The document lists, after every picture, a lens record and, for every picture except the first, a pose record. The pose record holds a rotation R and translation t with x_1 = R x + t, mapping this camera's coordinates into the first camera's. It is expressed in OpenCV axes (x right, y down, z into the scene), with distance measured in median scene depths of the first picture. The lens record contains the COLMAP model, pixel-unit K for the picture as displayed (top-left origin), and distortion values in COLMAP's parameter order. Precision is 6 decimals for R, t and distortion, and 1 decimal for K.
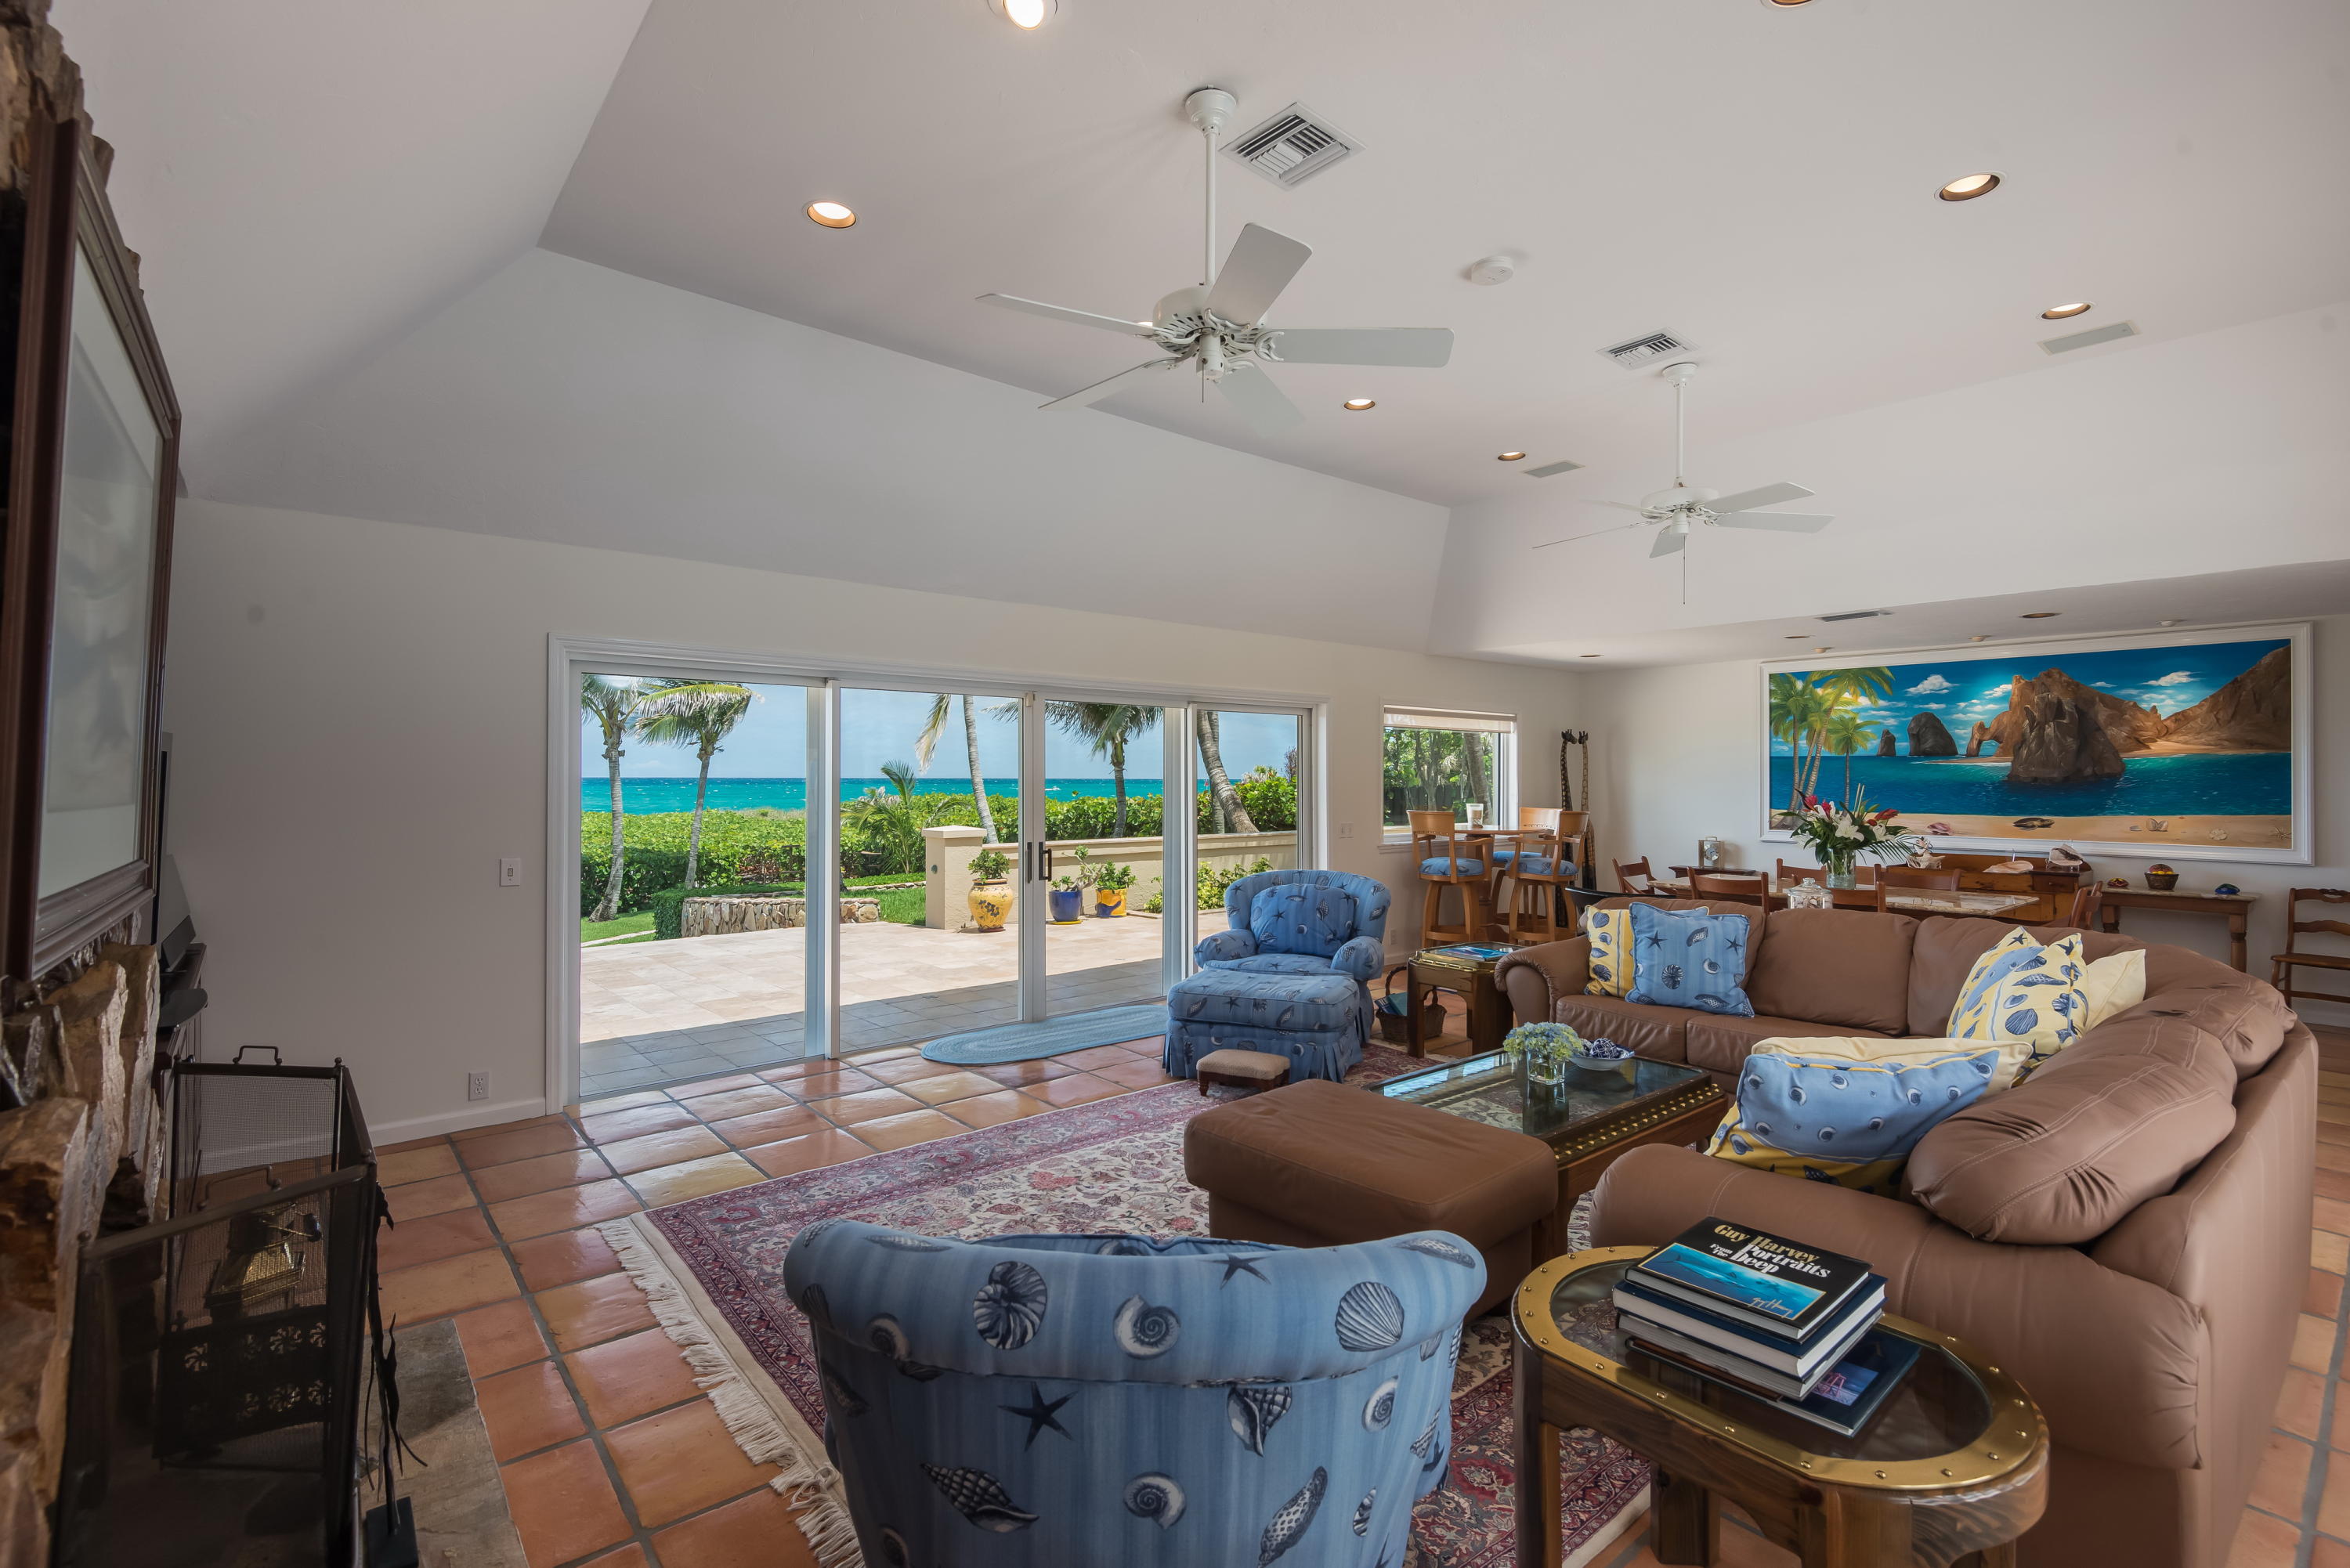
lens RADIAL K [[1072.2, 0, 1168.3], [0, 1072.2, 769.7], [0, 0, 1]] dist [0.017460, -0.015093]
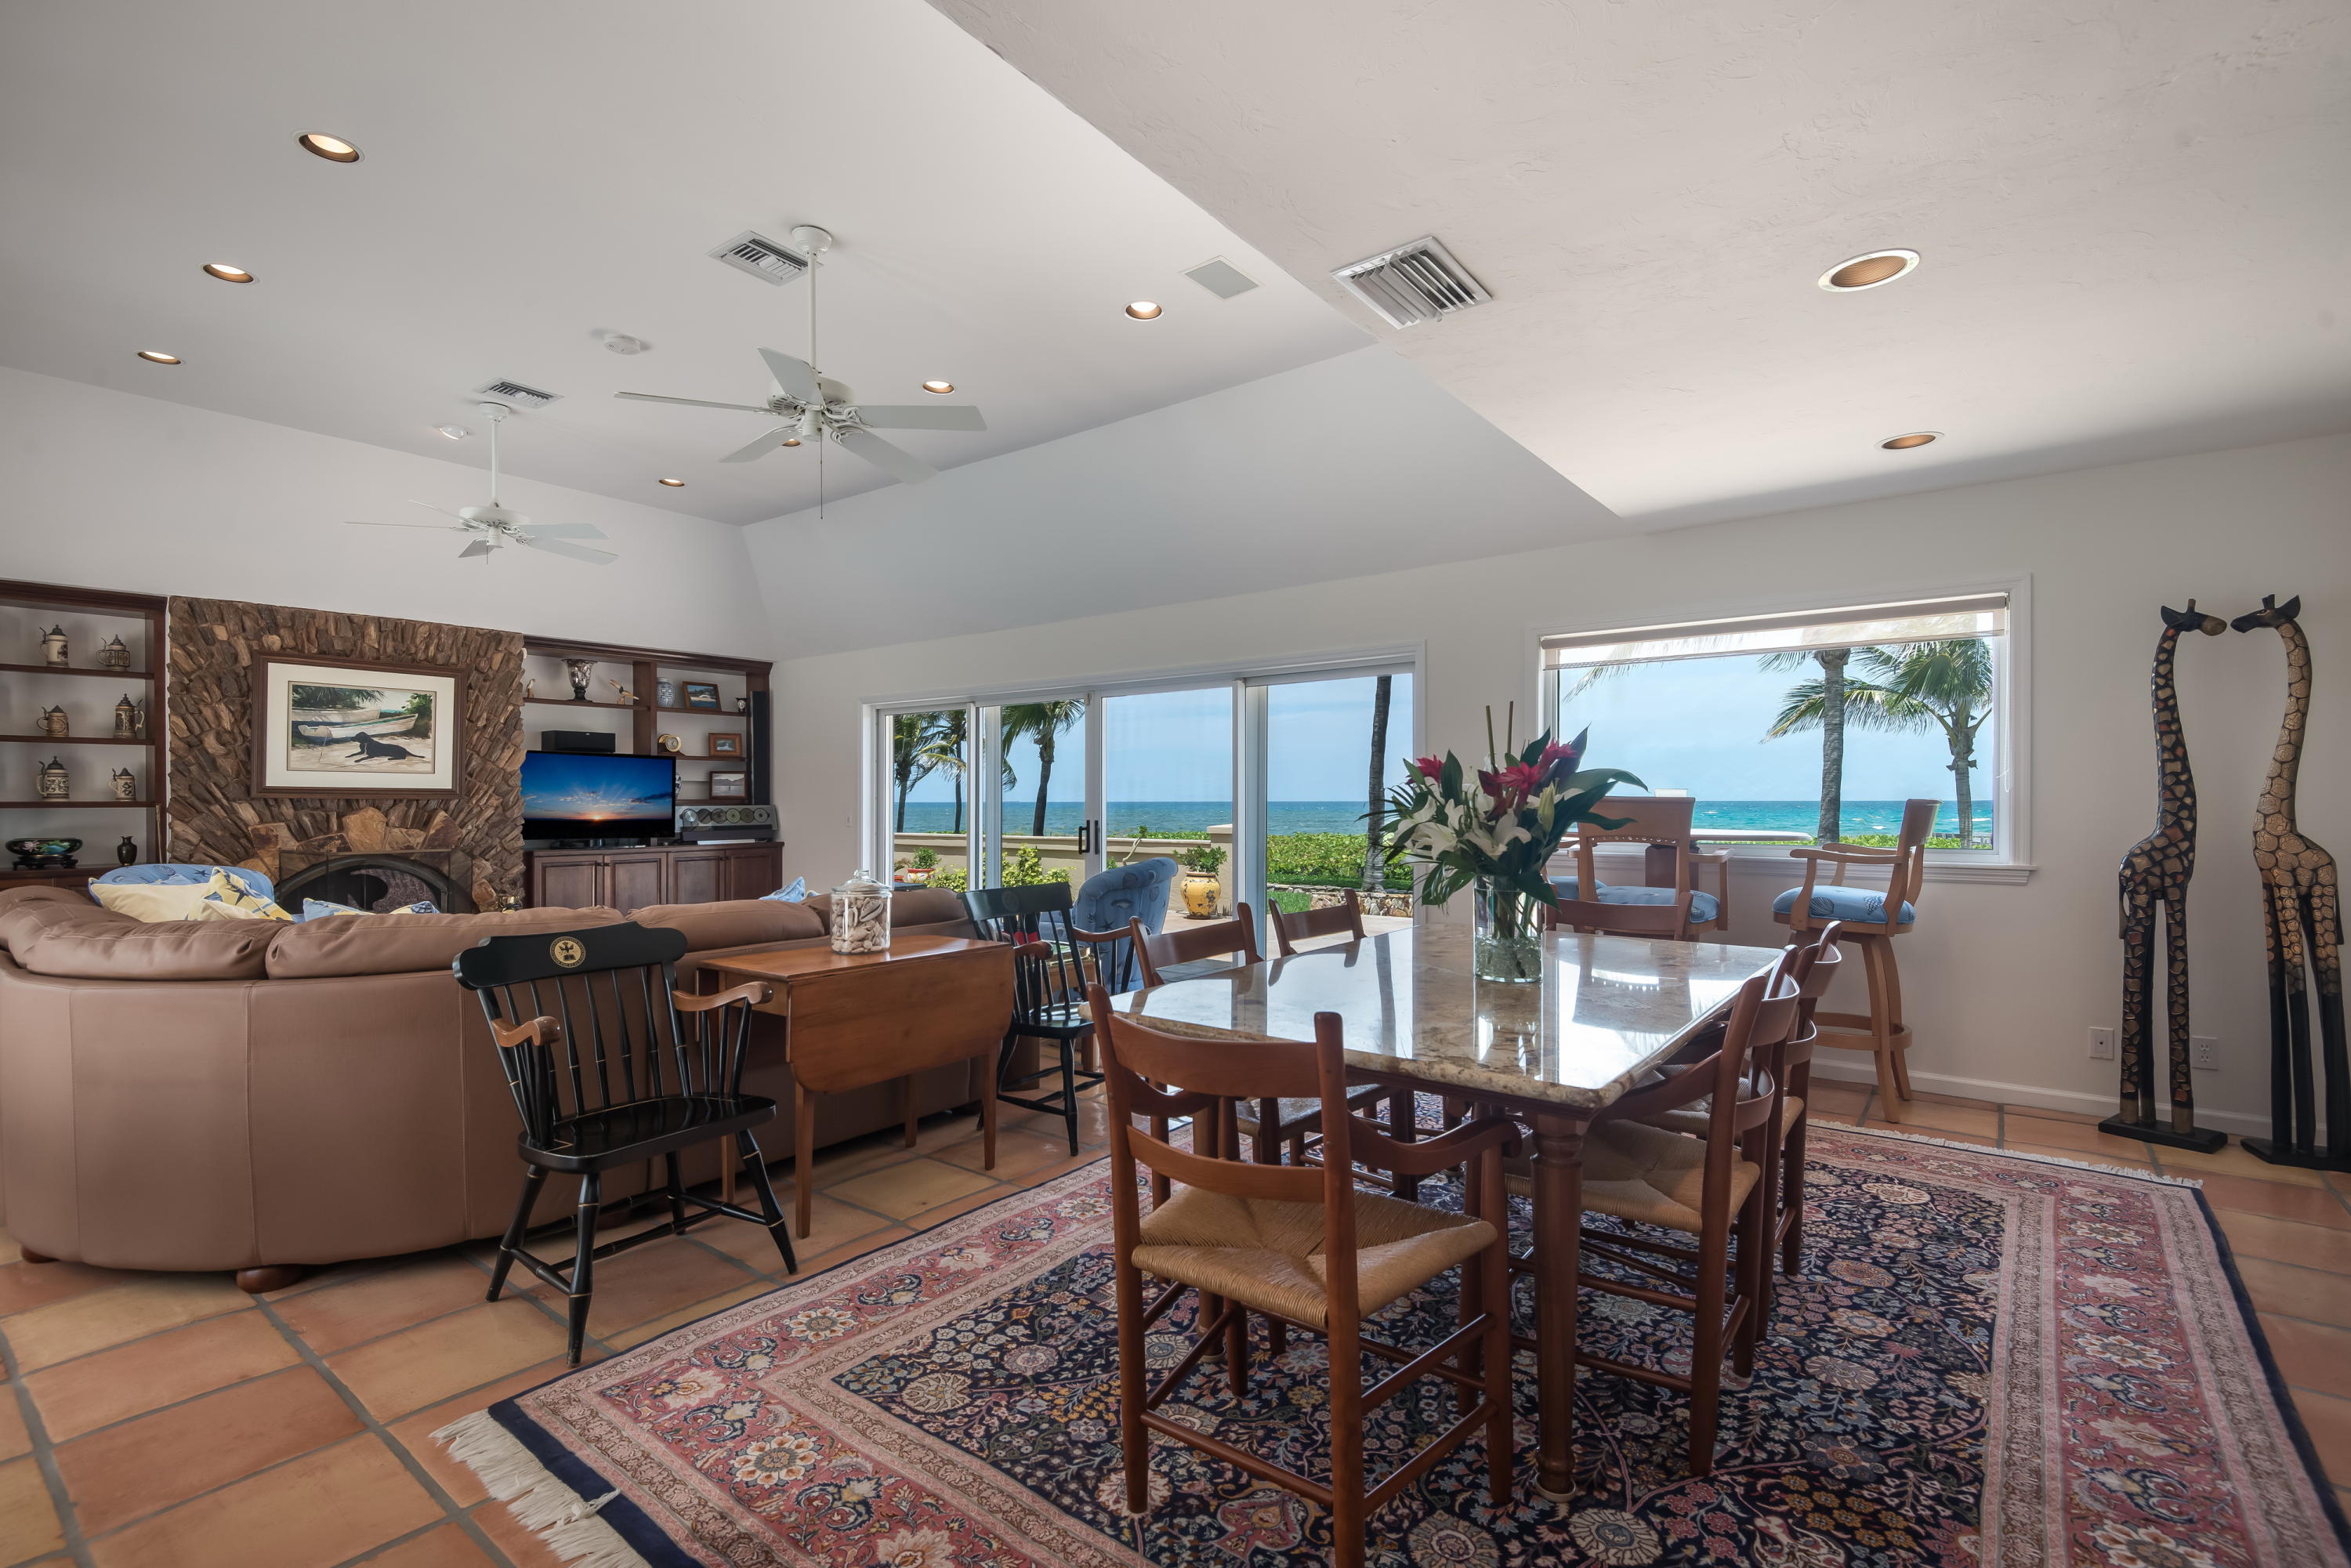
lens RADIAL K [[1072.7, 0, 1158.8], [0, 1072.7, 795.7], [0, 0, 1]] dist [0.017460, -0.015093]
pose [[0.196883, -0.009727, -0.980379, 0.851040], [0.009793, 0.999920, -0.007955, 0.040580], [0.980378, -0.008035, 0.196962, 0.697103]]
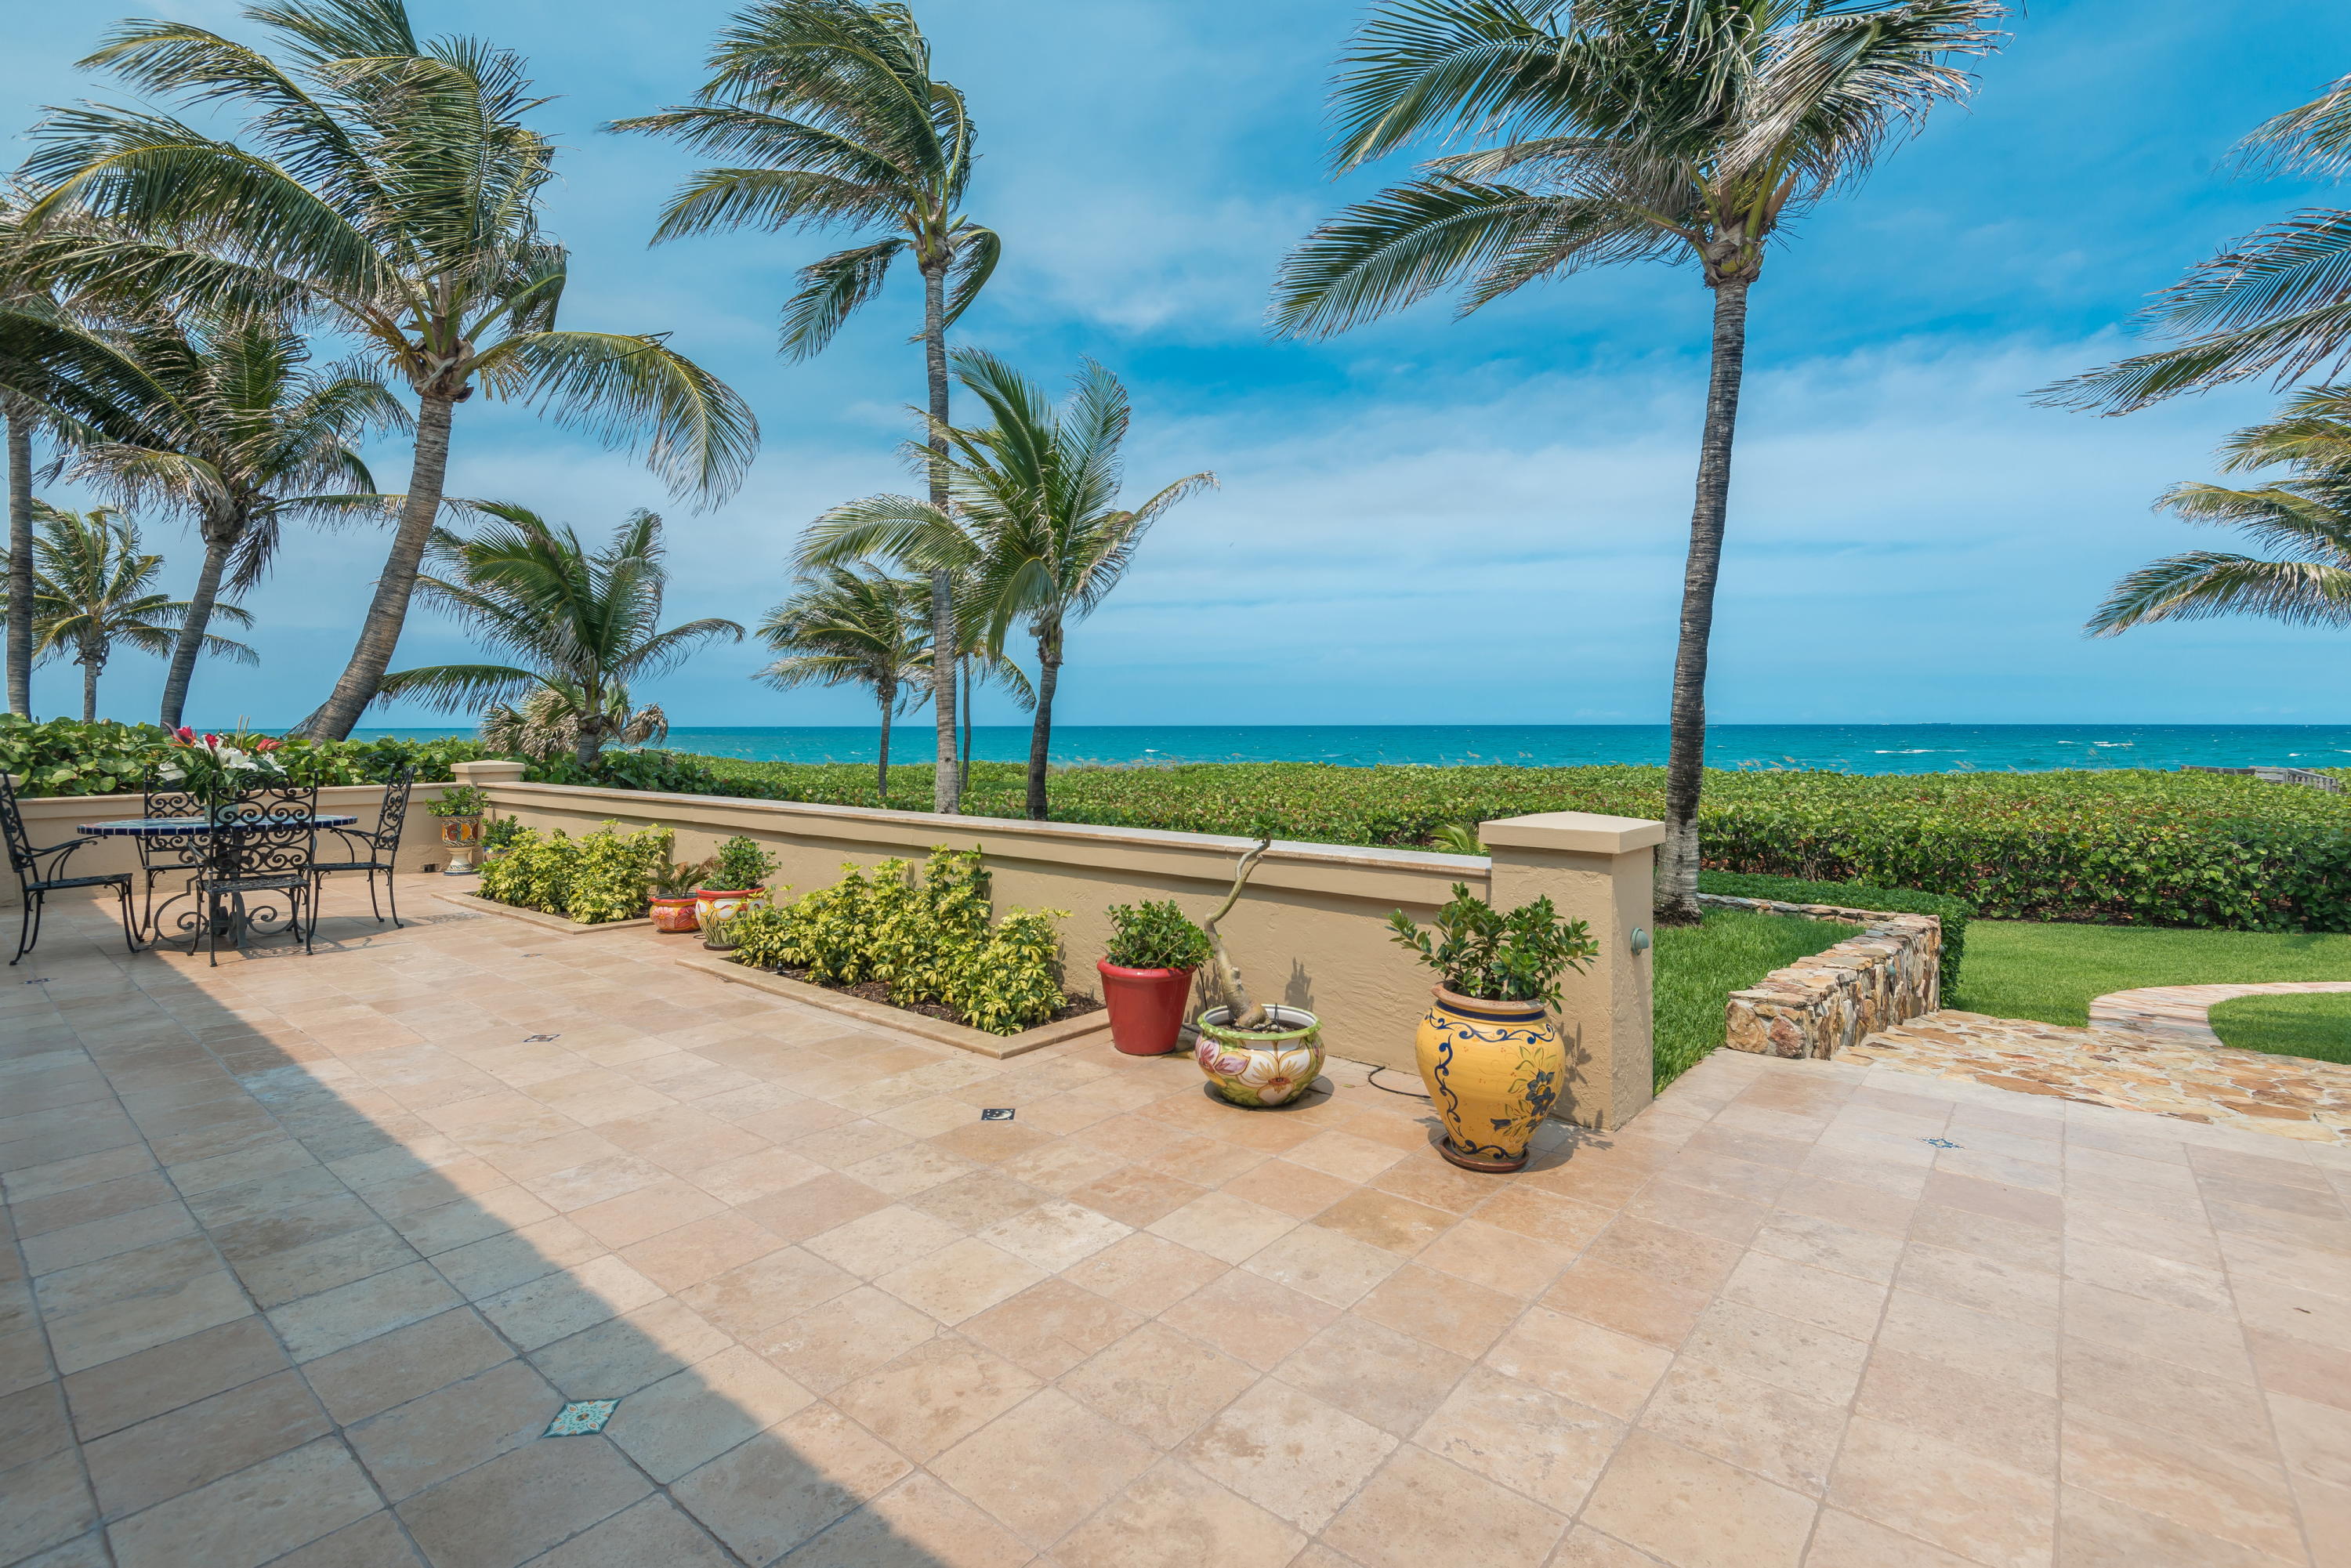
lens RADIAL K [[1072.7, 0, 1174.8], [0, 1072.7, 764.3], [0, 0, 1]] dist [0.017460, -0.015093]
pose [[0.177377, 0.031311, -0.983645, -0.223807], [0.010645, 0.999374, 0.033731, 0.029655], [0.984085, -0.016454, 0.176933, 0.852402]]
